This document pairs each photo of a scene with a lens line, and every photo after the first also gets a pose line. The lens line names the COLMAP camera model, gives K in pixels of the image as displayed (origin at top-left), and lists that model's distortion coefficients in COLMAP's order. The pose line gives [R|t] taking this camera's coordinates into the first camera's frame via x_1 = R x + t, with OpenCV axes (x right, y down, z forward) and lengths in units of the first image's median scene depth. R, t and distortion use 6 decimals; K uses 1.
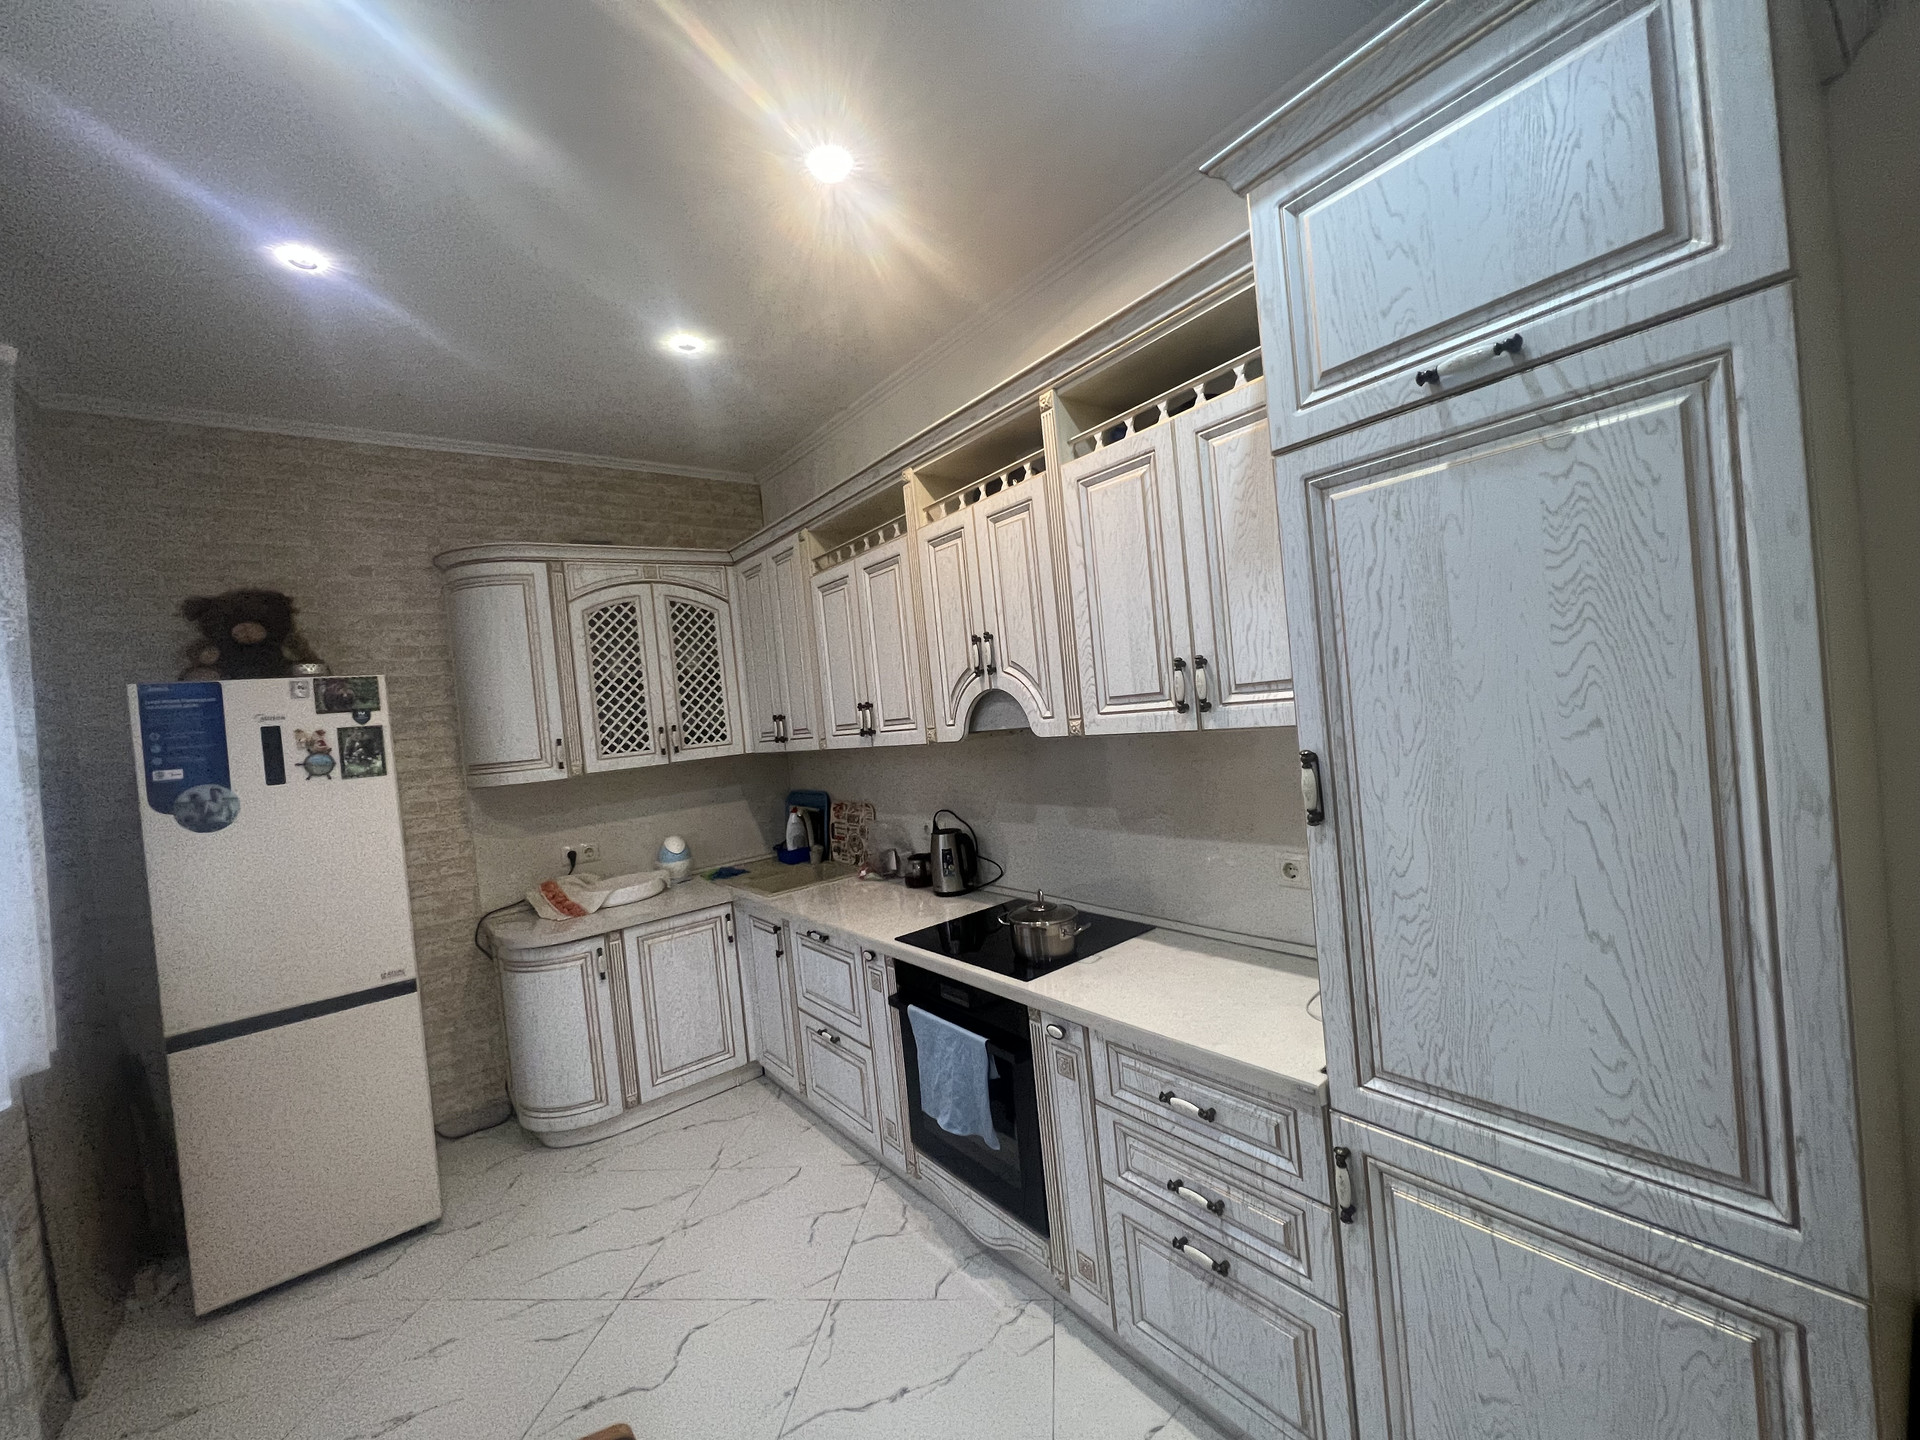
lens RADIAL K [[769.5, 0, 954.4], [0, 769.5, 717.4], [0, 0, 1]] dist [-0.010719, -0.000332]
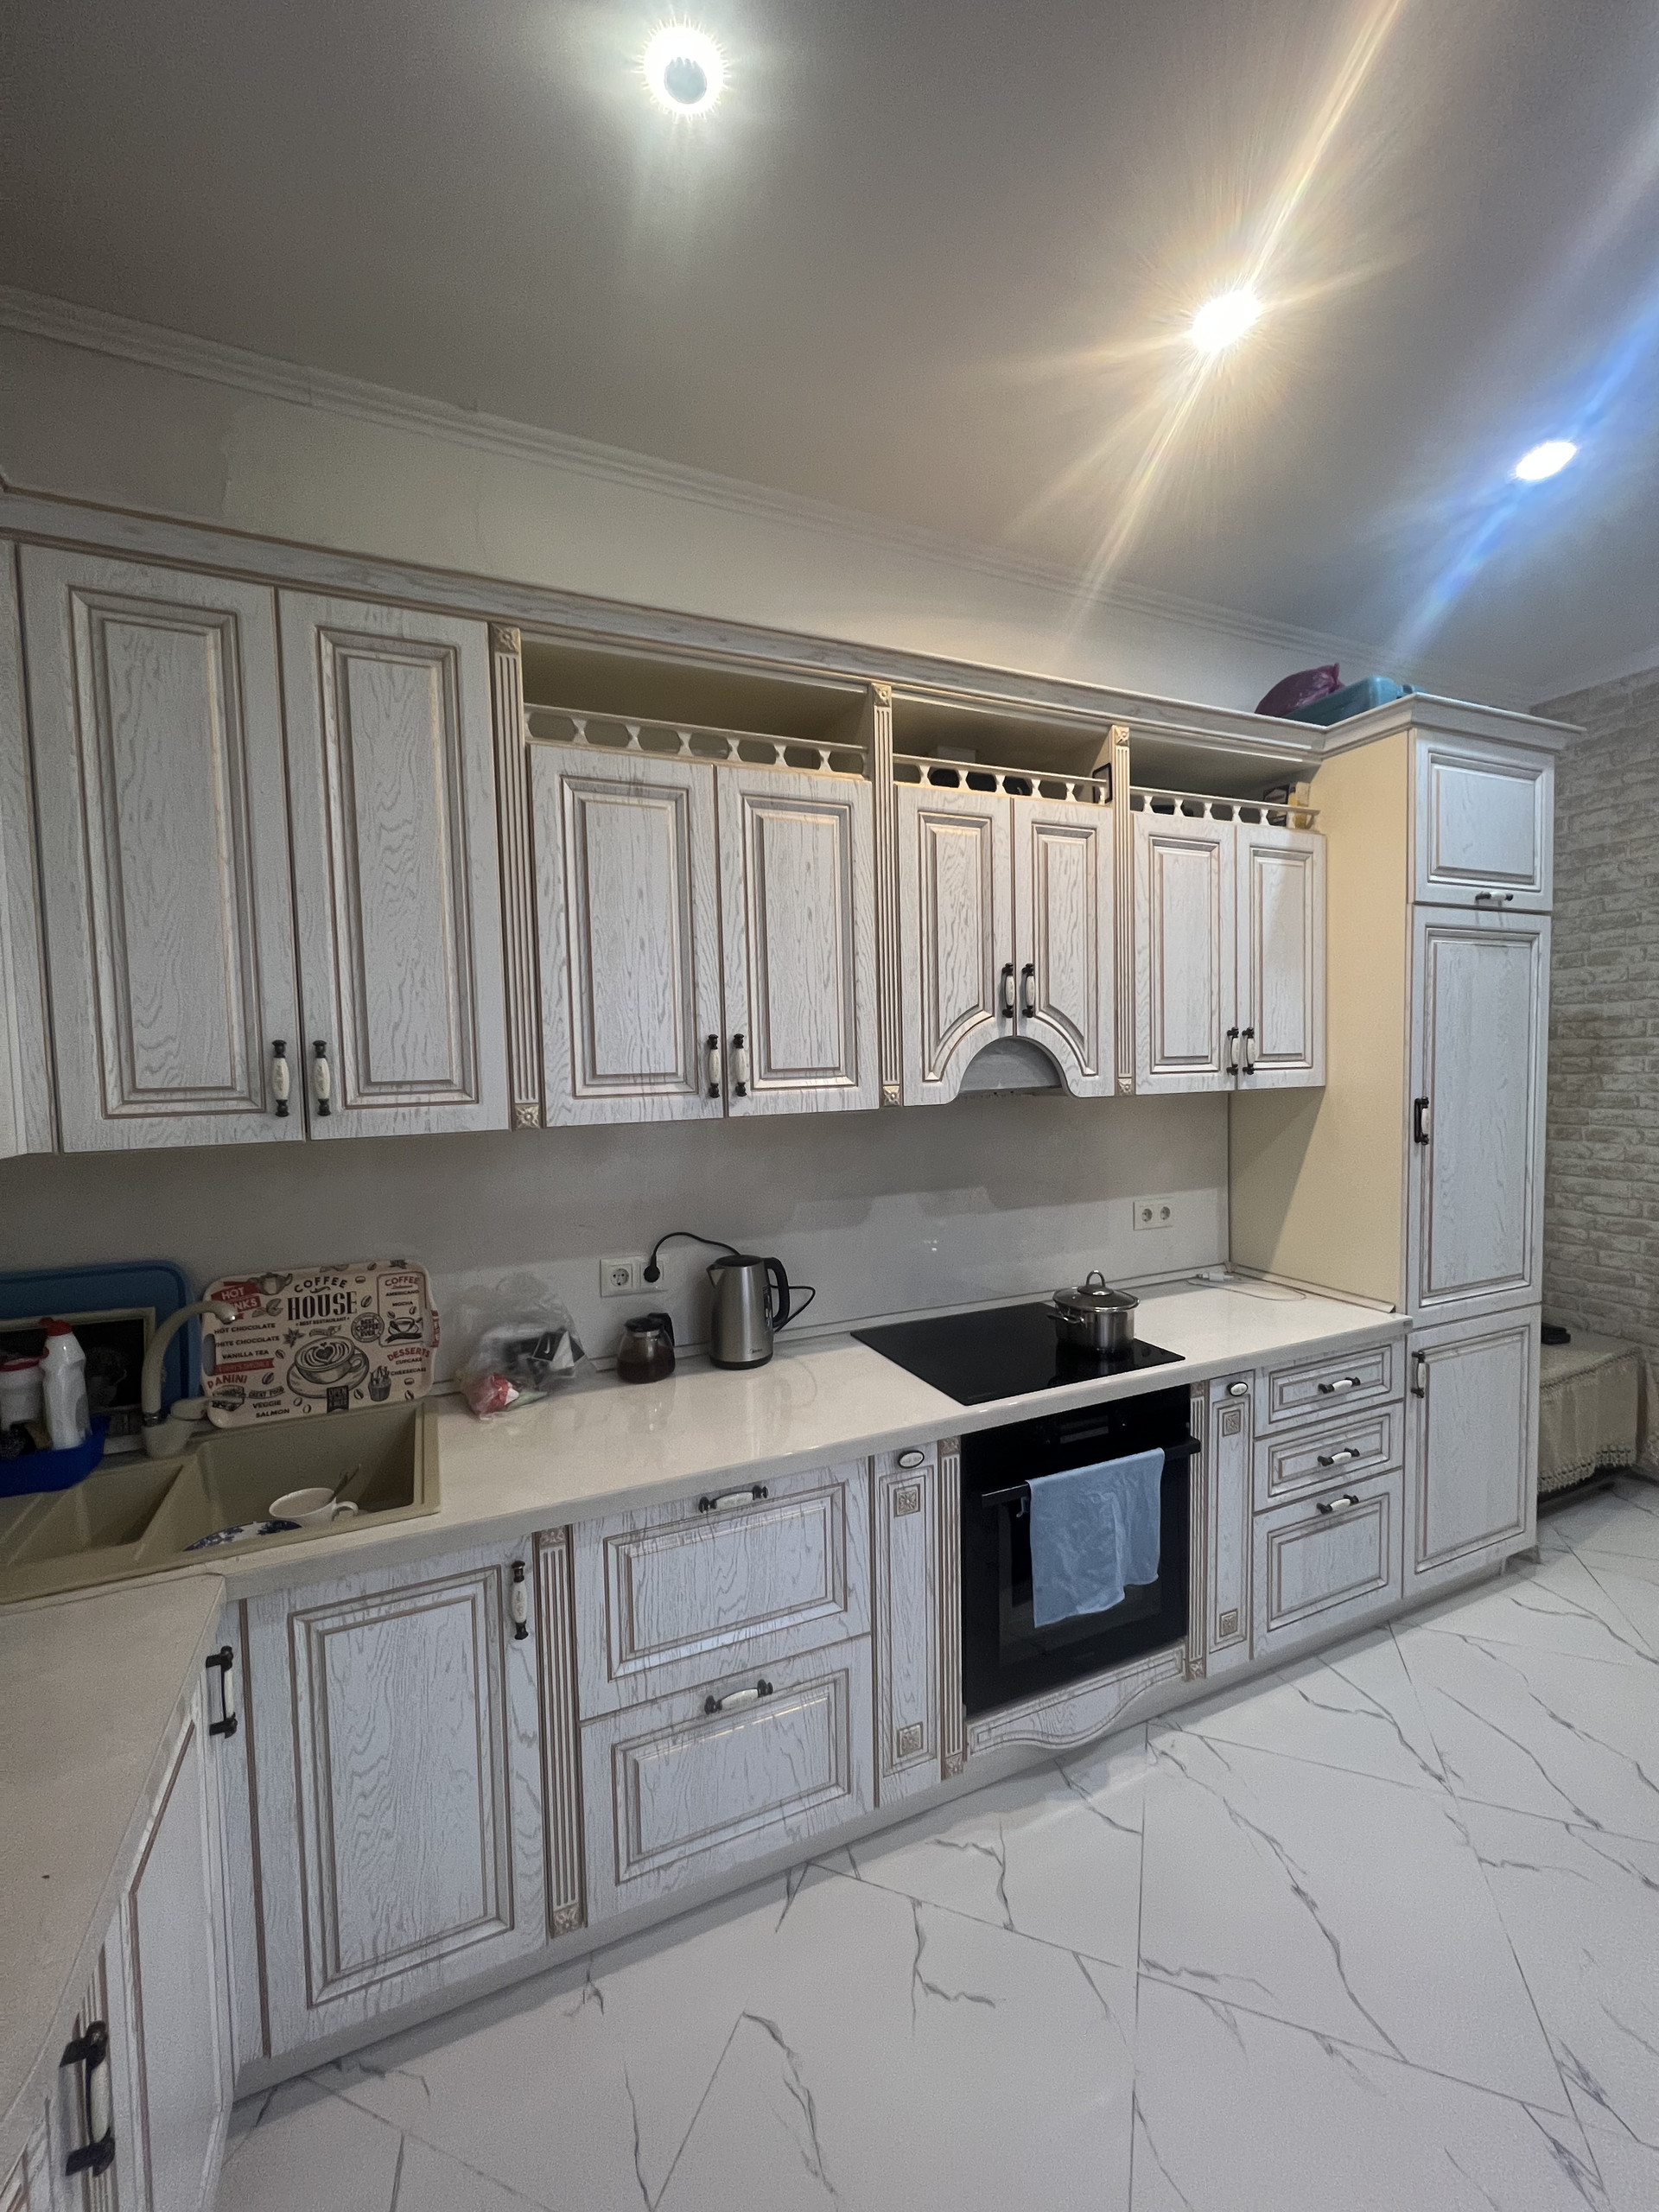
lens RADIAL K [[886.6, 0, 821.7], [0, 886.6, 1113.6], [0, 0, 1]] dist [-0.010719, -0.000332]
pose [[0.235348, 0.043696, 0.970929, -1.006705], [0.010989, 0.998805, -0.047614, 0.095966], [-0.971849, 0.021876, 0.234586, 1.133668]]
